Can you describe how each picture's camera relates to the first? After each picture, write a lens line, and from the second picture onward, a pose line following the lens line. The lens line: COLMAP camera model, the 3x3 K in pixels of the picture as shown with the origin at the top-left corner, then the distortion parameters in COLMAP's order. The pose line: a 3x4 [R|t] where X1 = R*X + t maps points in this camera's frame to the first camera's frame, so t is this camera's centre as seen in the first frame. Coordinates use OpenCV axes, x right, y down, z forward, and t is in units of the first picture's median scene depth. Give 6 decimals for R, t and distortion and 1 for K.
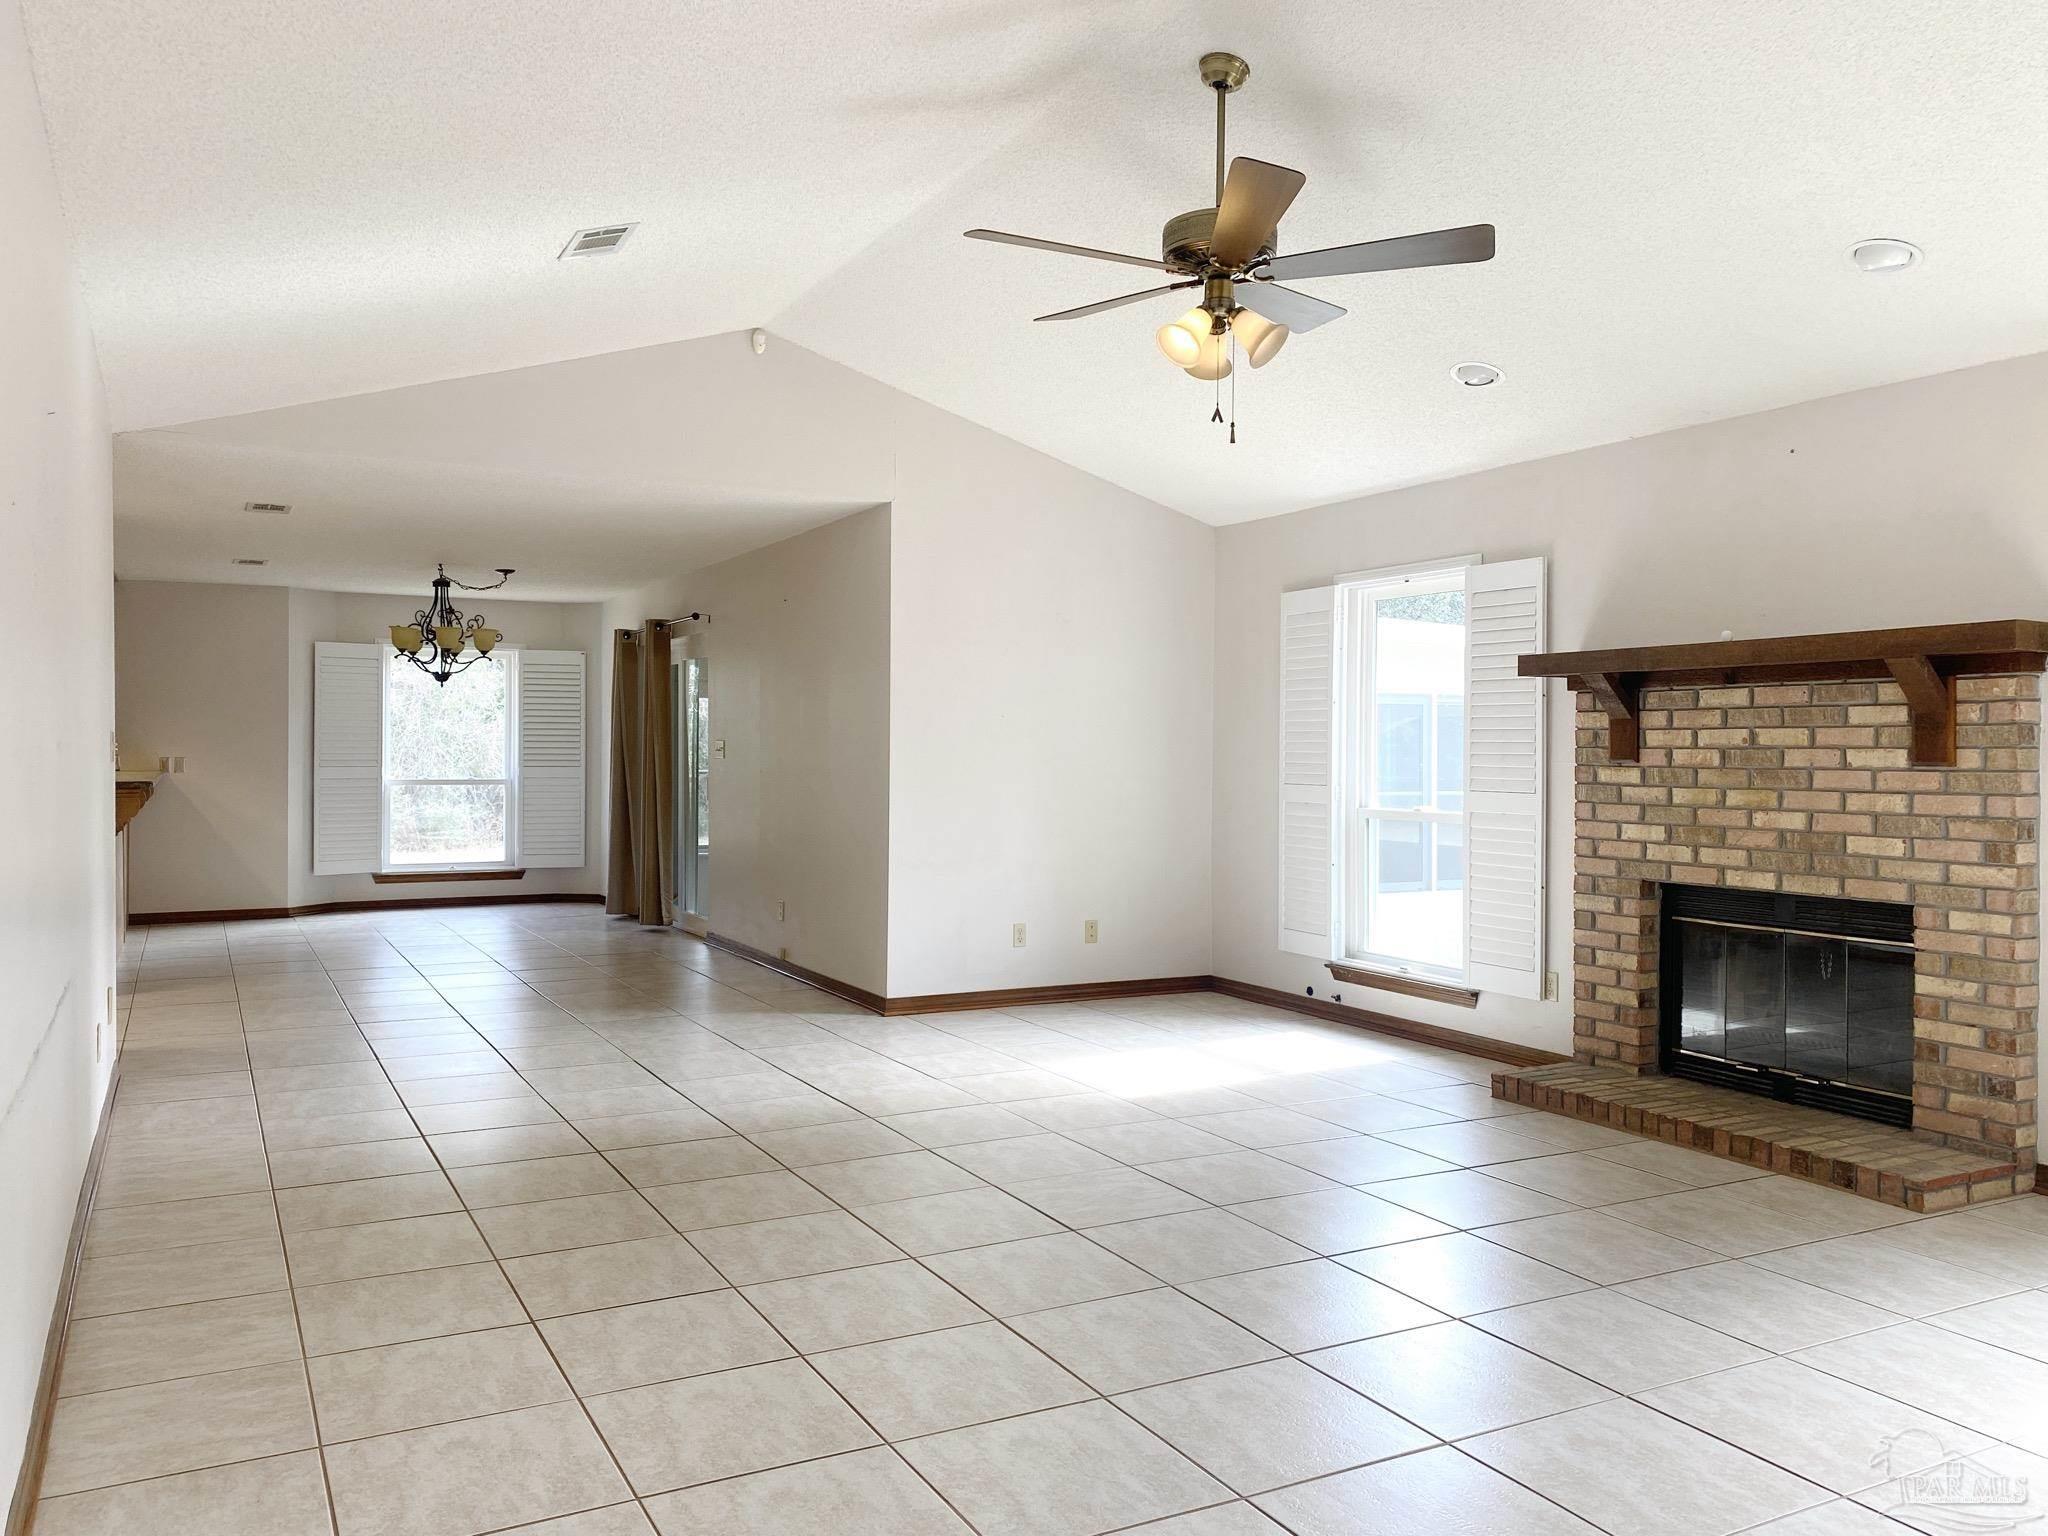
lens RADIAL K [[1558.7, 0, 1006.6], [0, 1558.7, 763.9], [0, 0, 1]] dist [0.015721, -0.000523]
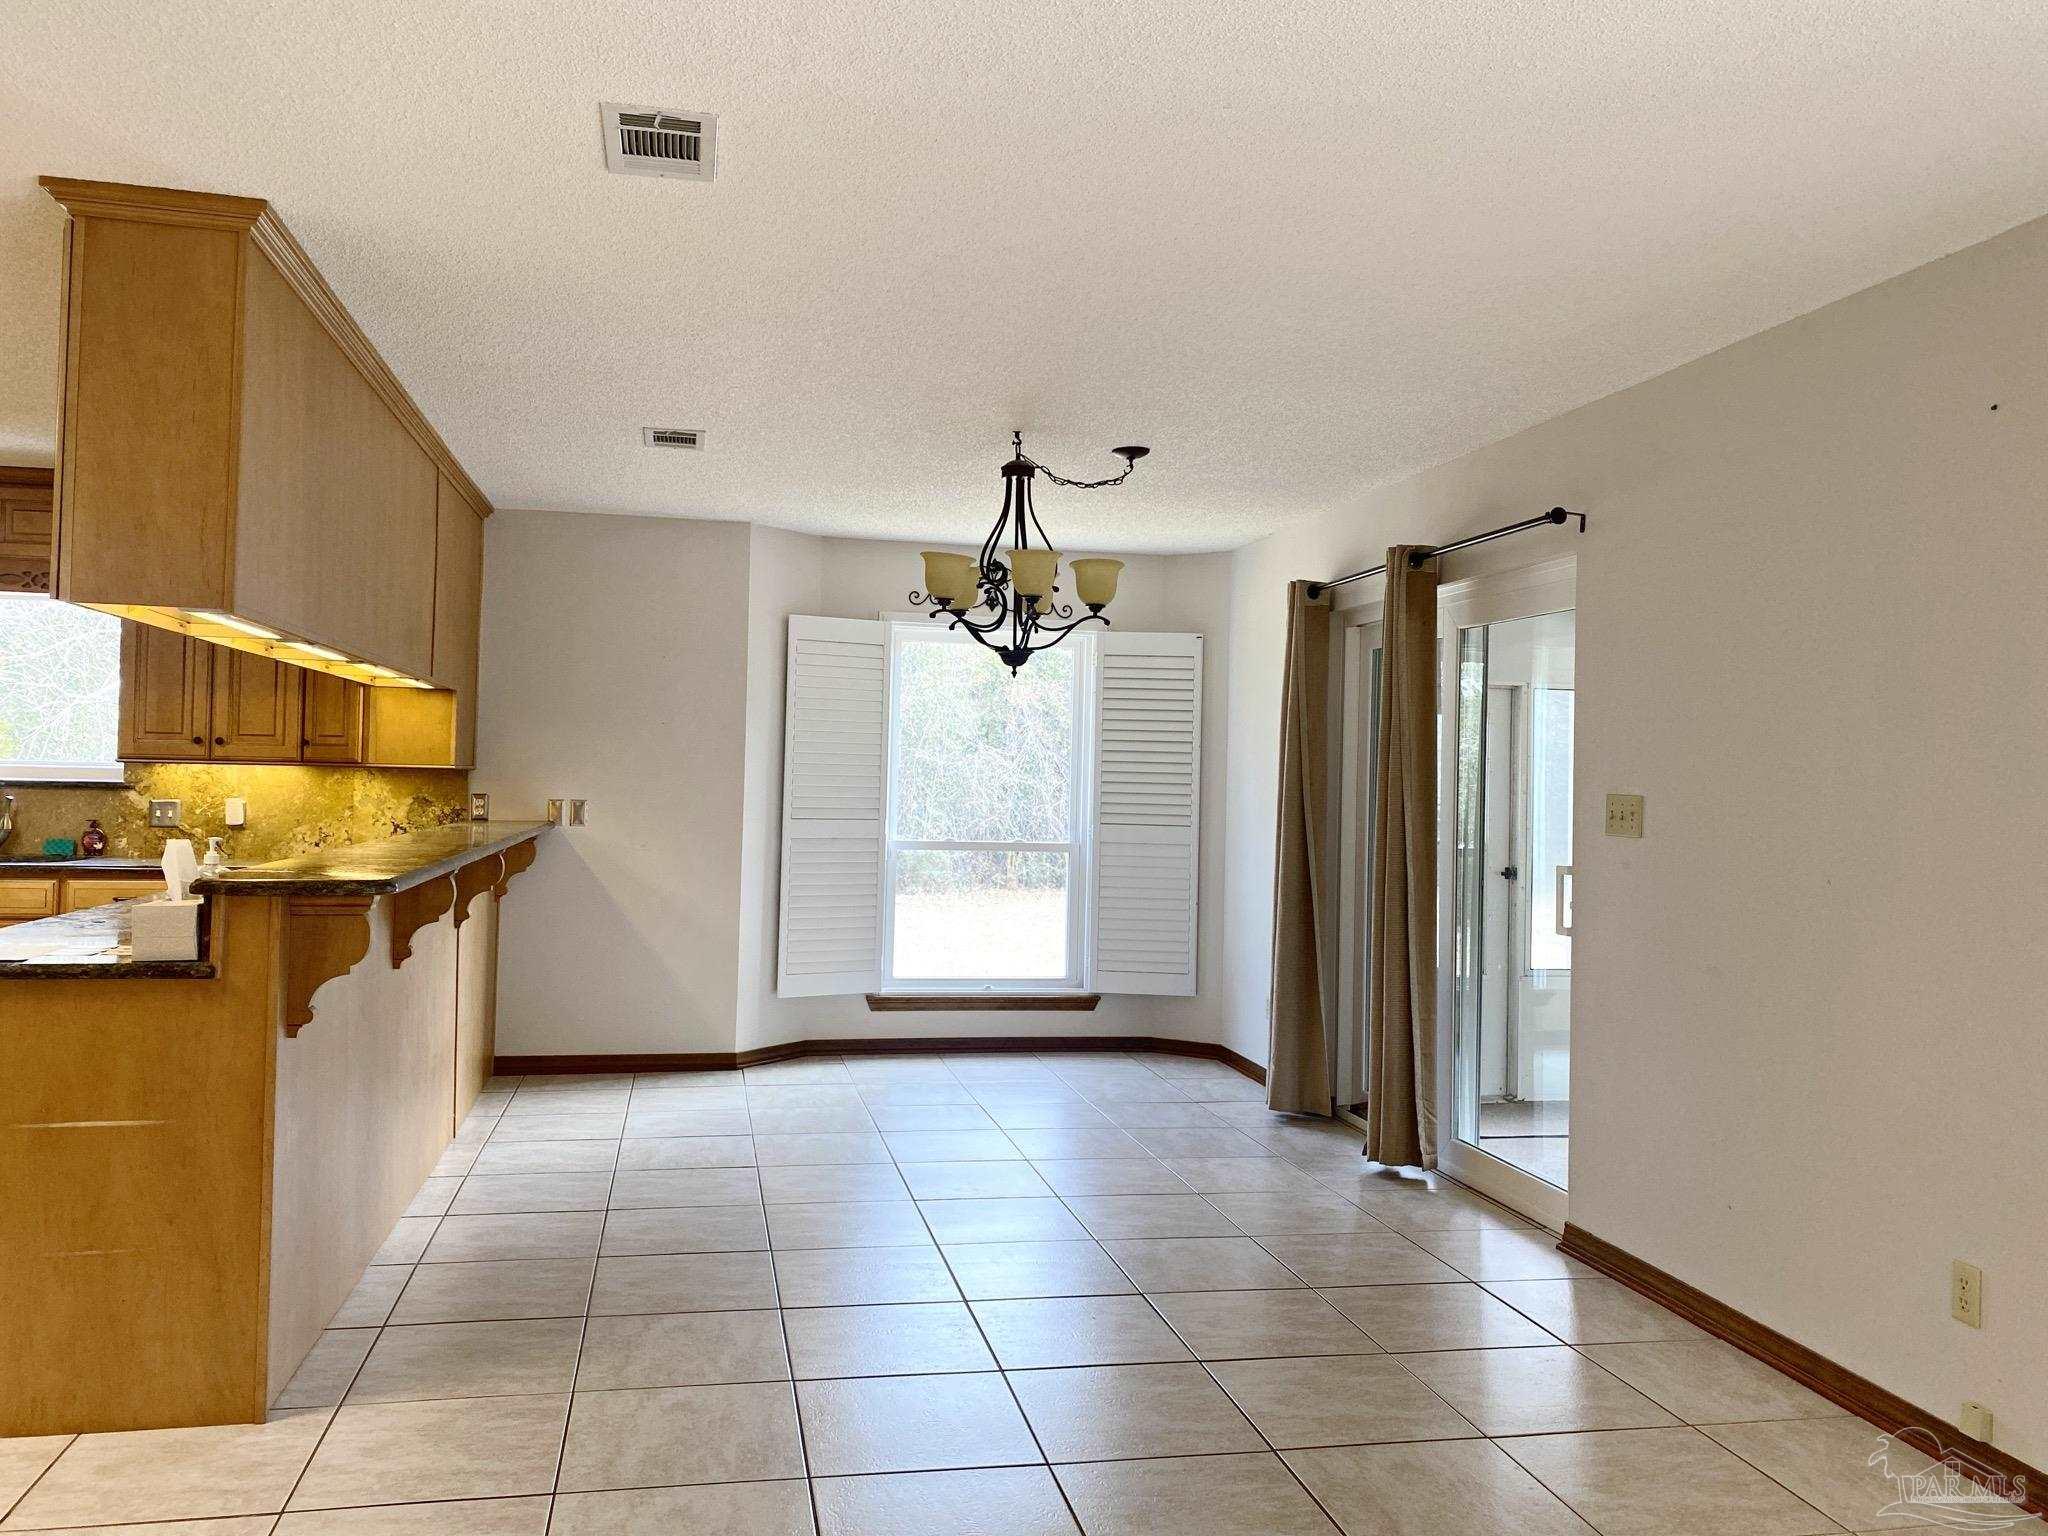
lens RADIAL K [[1537.2, 0, 1020.4], [0, 1537.2, 765.7], [0, 0, 1]] dist [0.001207, -0.003410]
pose [[0.963129, 0.012968, -0.268727, -0.193639], [-0.018694, 0.999649, -0.018760, -0.009763], [0.268389, 0.023092, 0.963034, 0.449486]]
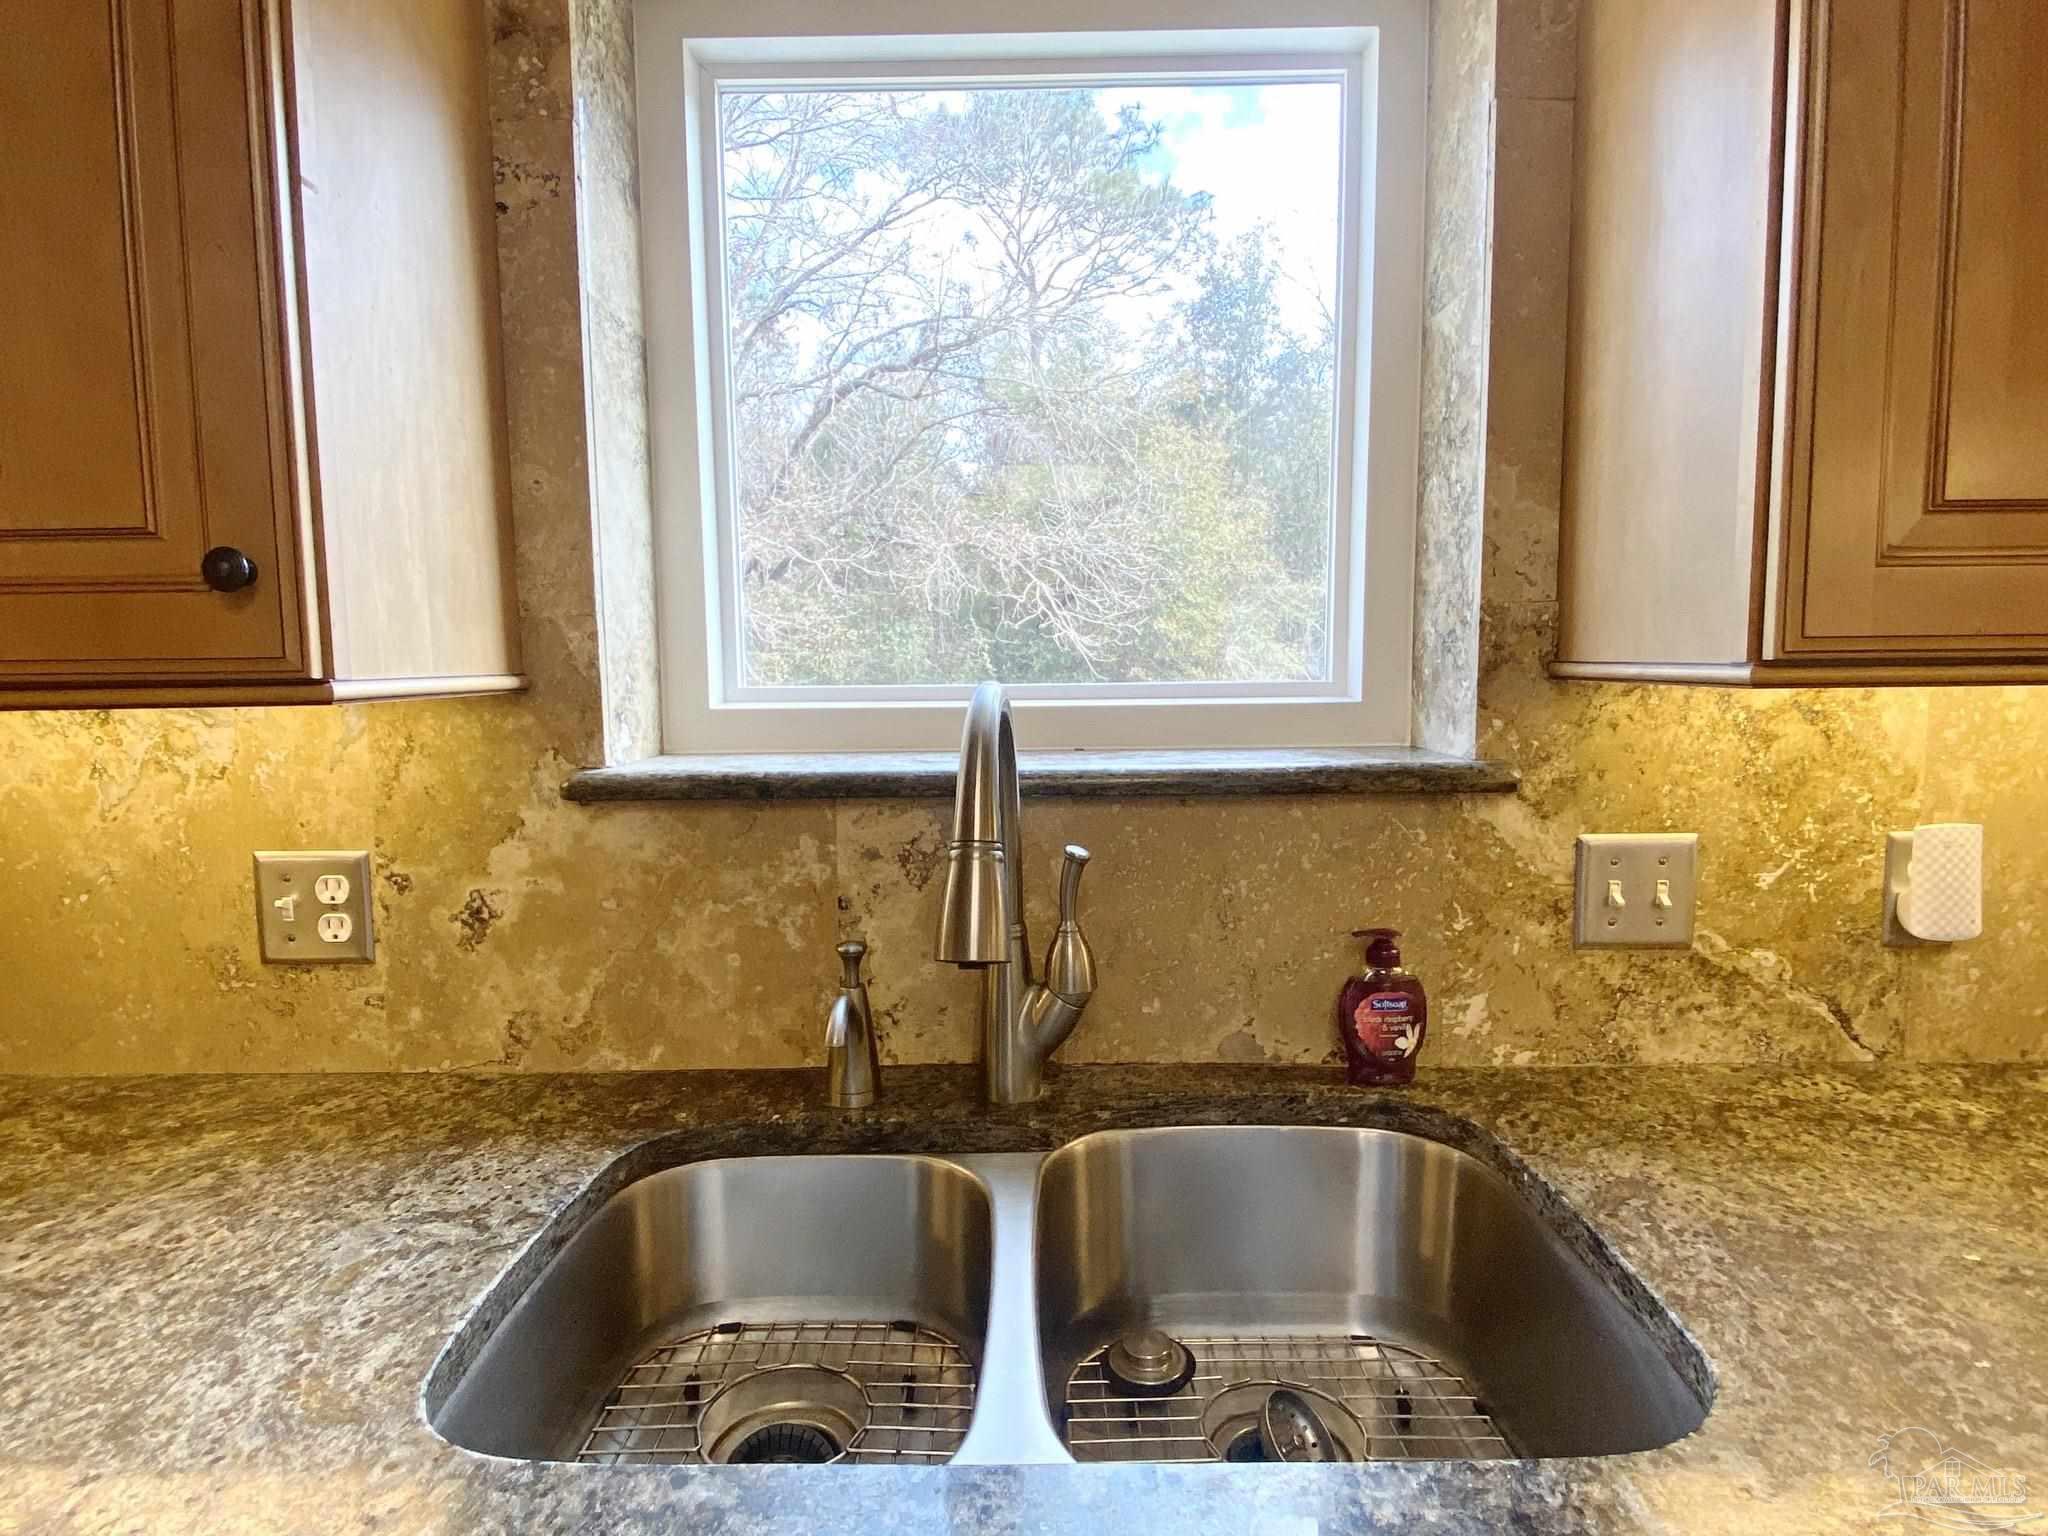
lens RADIAL K [[1097.6, 0, 1025.0], [0, 1097.6, 756.8], [0, 0, 1]] dist [0.015585, -0.000941]
pose [[0.881330, 0.024631, -0.471860, -0.633633], [0.012288, 0.997108, 0.074999, -0.016259], [0.472342, -0.071897, 0.878478, 0.788301]]
